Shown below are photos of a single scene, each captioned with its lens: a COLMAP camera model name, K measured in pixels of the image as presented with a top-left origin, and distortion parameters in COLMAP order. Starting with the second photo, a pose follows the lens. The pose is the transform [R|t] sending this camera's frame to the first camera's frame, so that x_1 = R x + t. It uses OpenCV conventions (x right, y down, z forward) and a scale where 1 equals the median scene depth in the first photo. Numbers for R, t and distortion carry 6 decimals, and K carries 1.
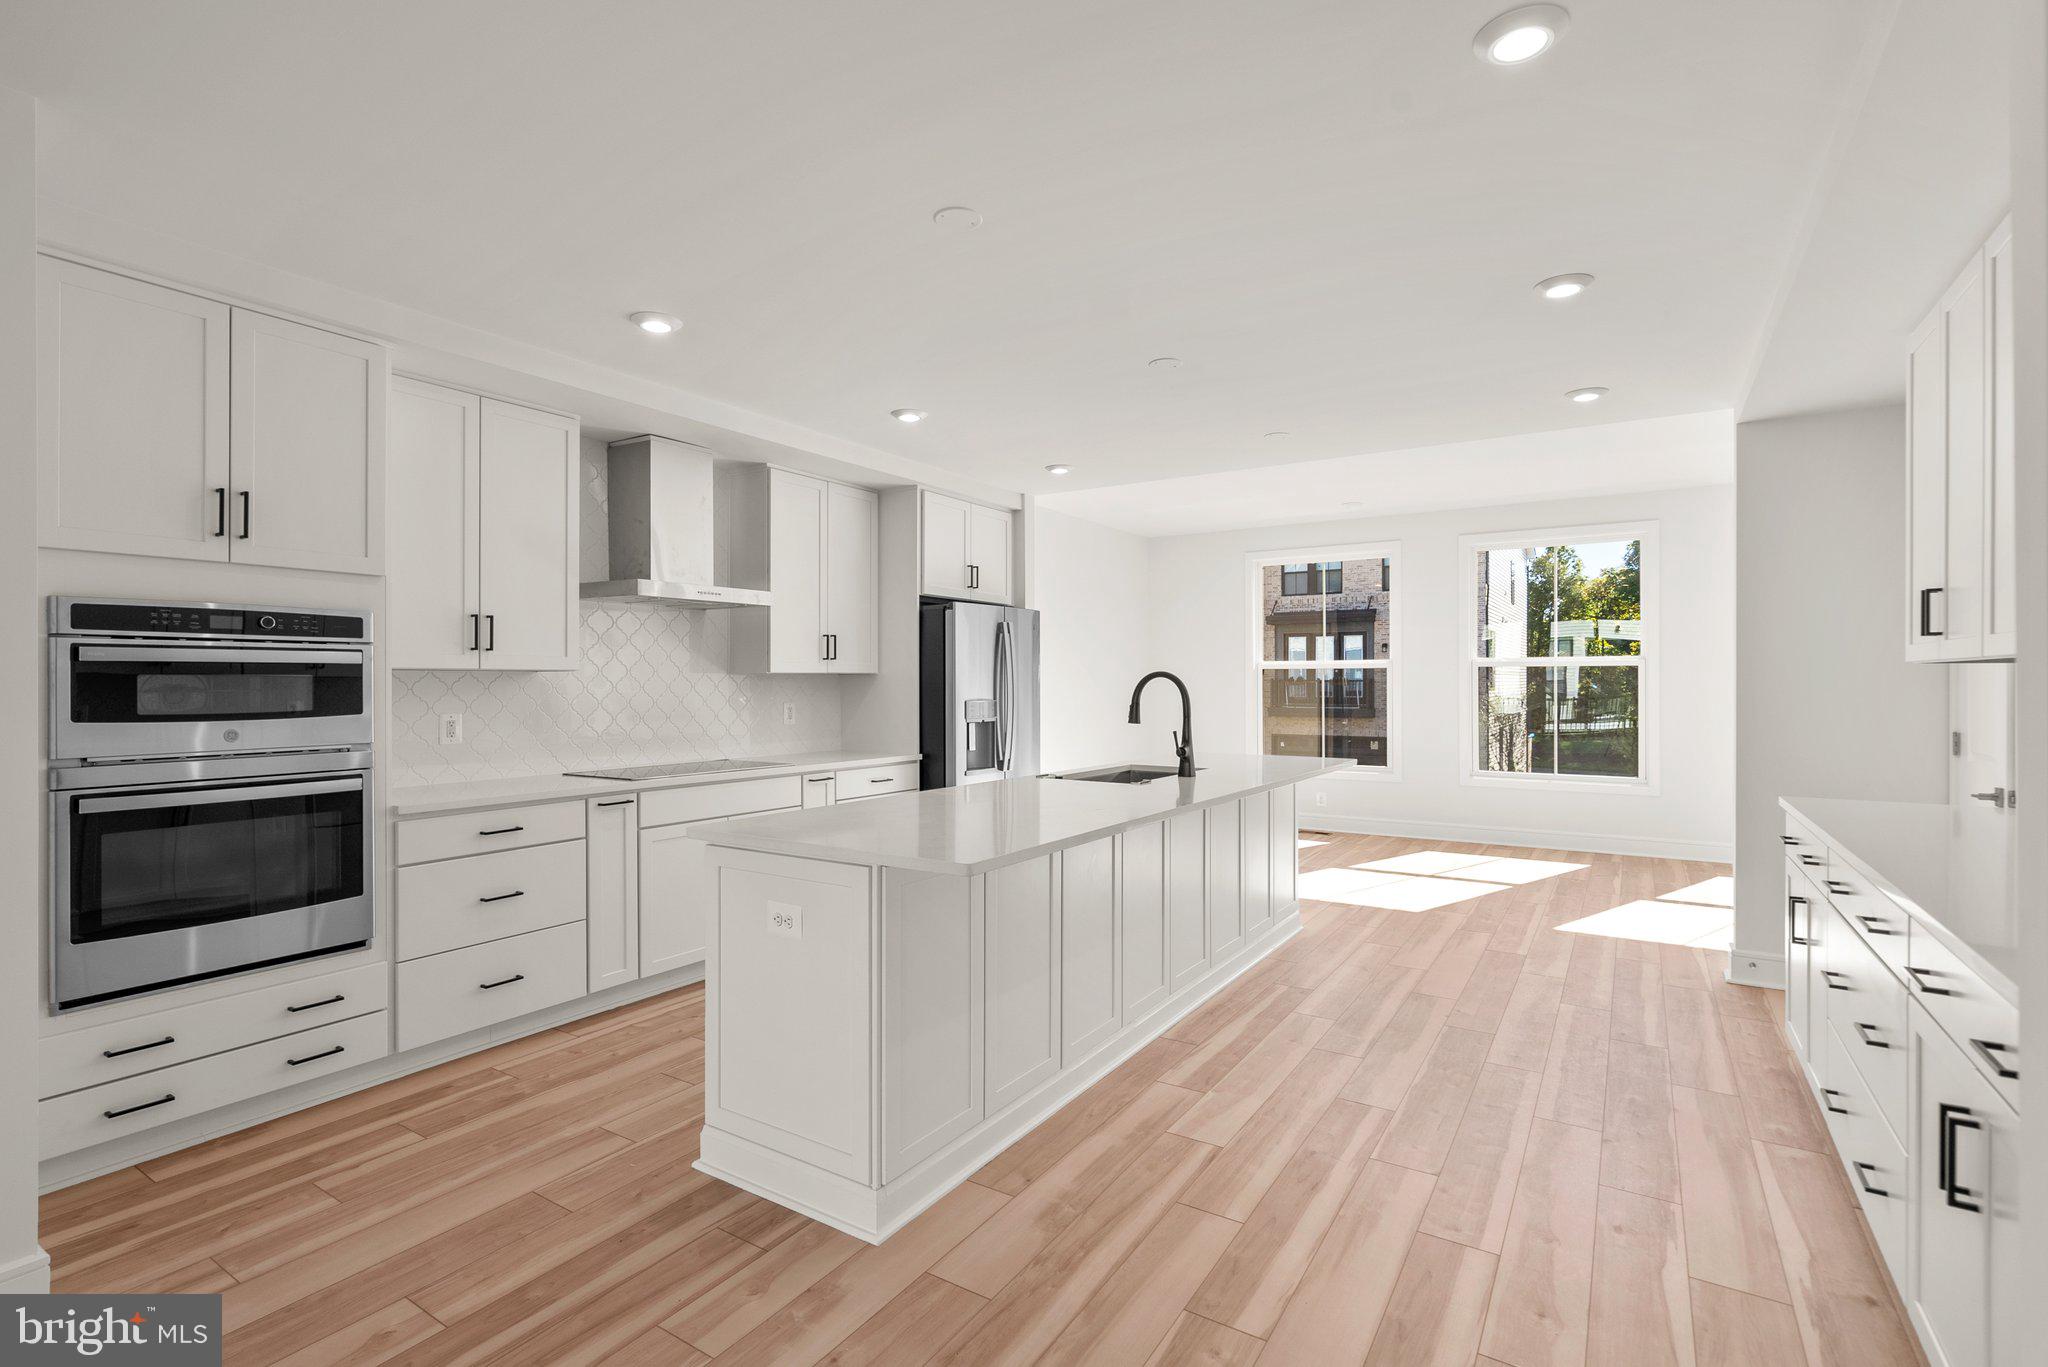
lens RADIAL K [[950.5, 0, 1018.7], [0, 950.5, 680.7], [0, 0, 1]] dist [0.000765, 0.000479]
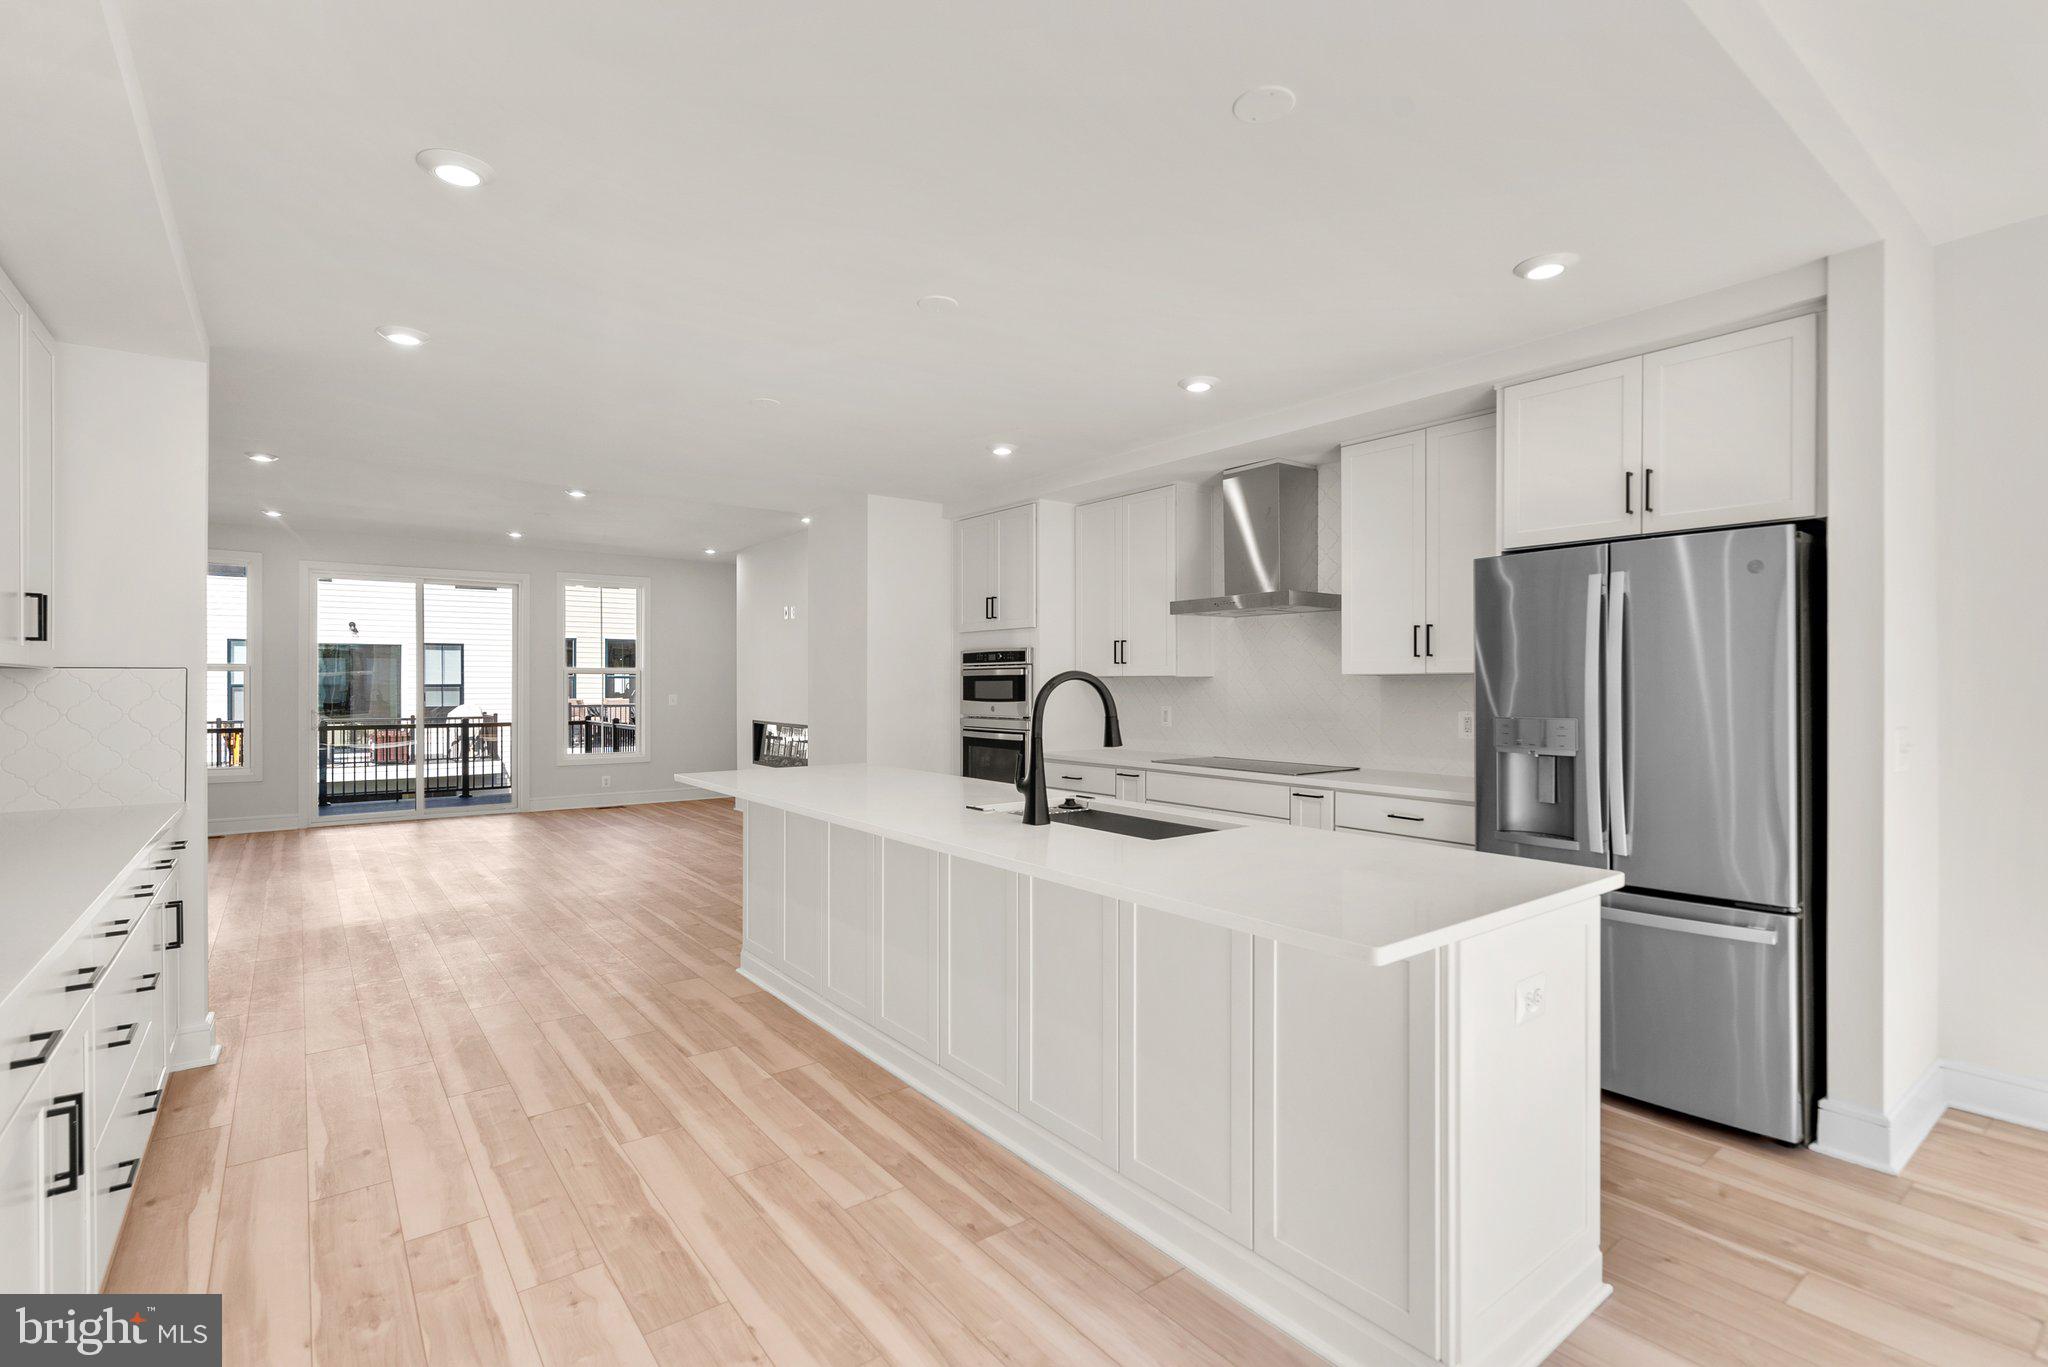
lens RADIAL K [[941.6, 0, 1017.0], [0, 941.6, 681.5], [0, 0, 1]] dist [-0.002981, 0.000145]
pose [[-0.334246, -0.001349, -0.942485, 1.015196], [0.000825, 0.999998, -0.001724, -0.000969], [0.942486, -0.001354, -0.334244, 1.496200]]
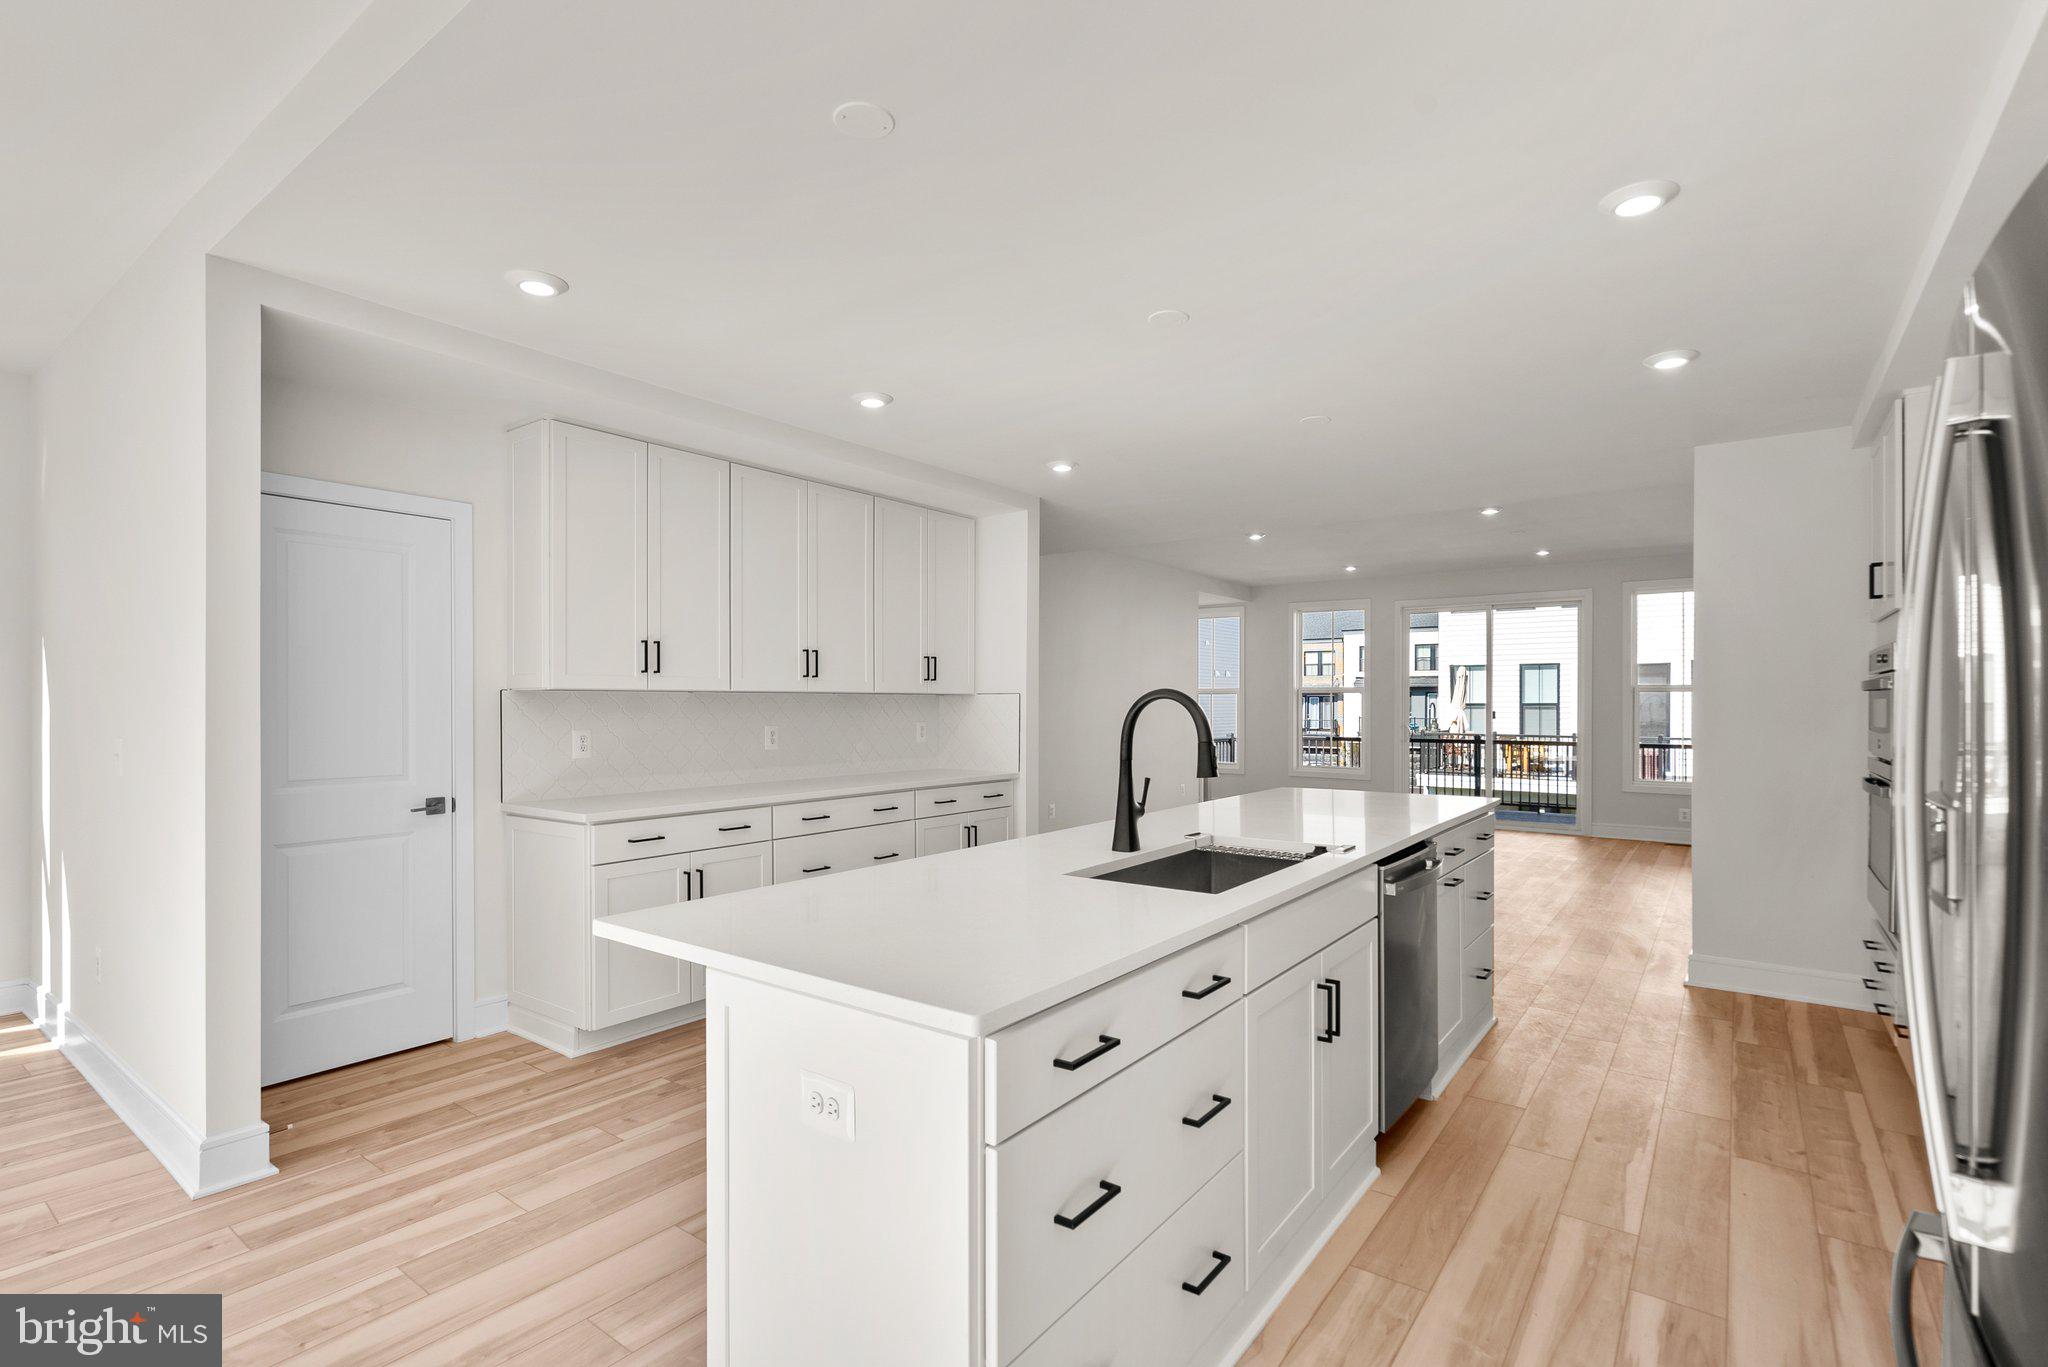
lens RADIAL K [[957.1, 0, 1023.2], [0, 957.1, 695.7], [0, 0, 1]] dist [-0.000773, 0.000388]
pose [[-0.997851, 0.000942, 0.065518, 0.251772], [0.000474, 0.999974, -0.007144, -0.001074], [-0.065523, -0.007098, -0.997826, 2.049910]]
